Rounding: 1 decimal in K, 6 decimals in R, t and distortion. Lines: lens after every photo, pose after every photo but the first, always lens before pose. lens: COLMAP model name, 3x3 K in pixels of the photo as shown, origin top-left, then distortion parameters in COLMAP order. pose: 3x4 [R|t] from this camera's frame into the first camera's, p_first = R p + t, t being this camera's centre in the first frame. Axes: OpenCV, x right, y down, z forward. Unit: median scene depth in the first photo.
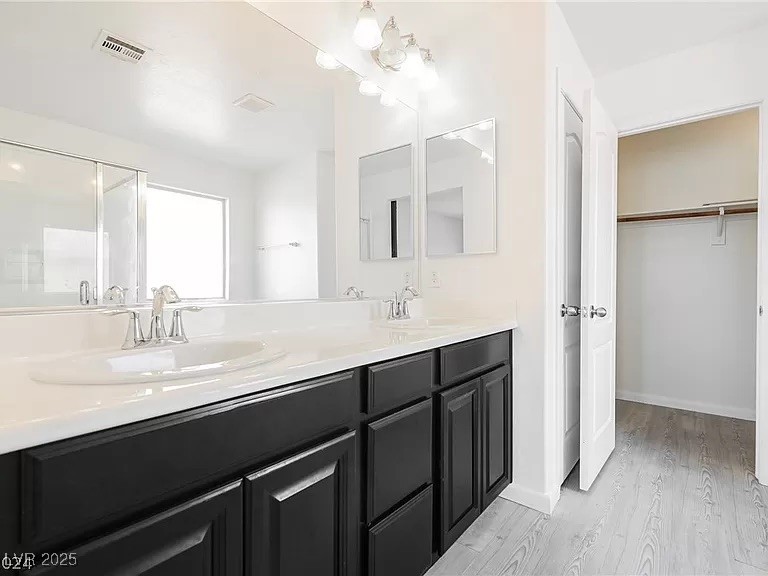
lens RADIAL K [[387.6, 0, 384.0], [0, 387.6, 288.0], [0, 0, 1]] dist [-0.000590, 0.000305]
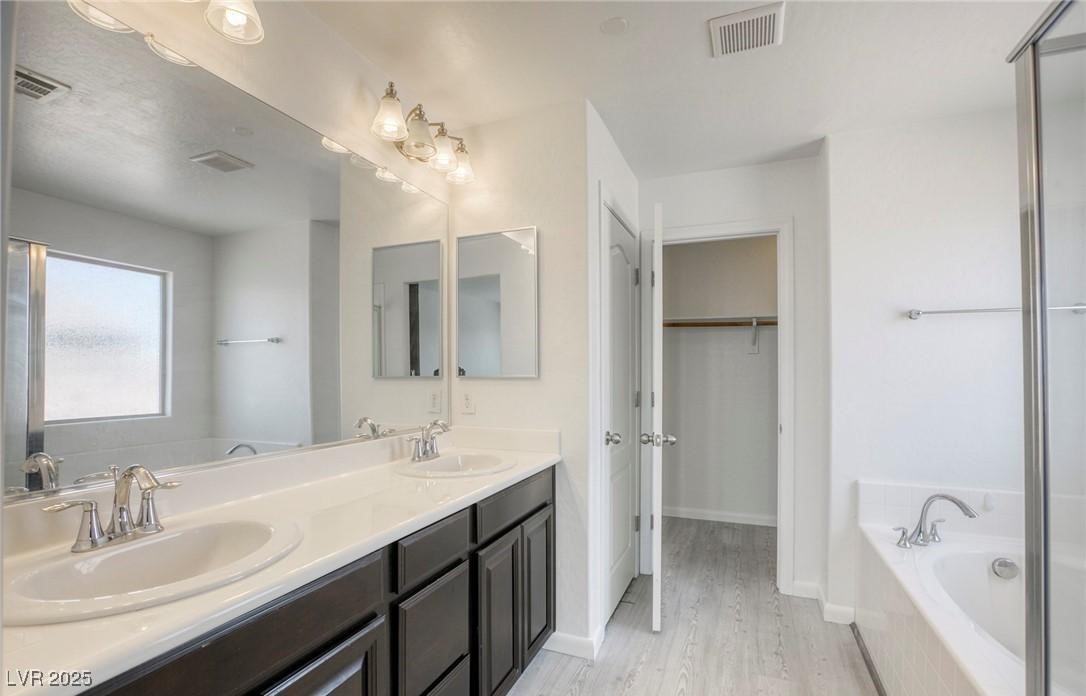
lens RADIAL K [[502.9, 0, 553.0], [0, 502.9, 367.1], [0, 0, 1]] dist [-0.036621, 0.000976]
pose [[0.953041, 0.001026, 0.302840, -0.027359], [0.003053, 0.999911, -0.012995, -0.101096], [-0.302827, 0.013309, 0.952953, -0.114484]]
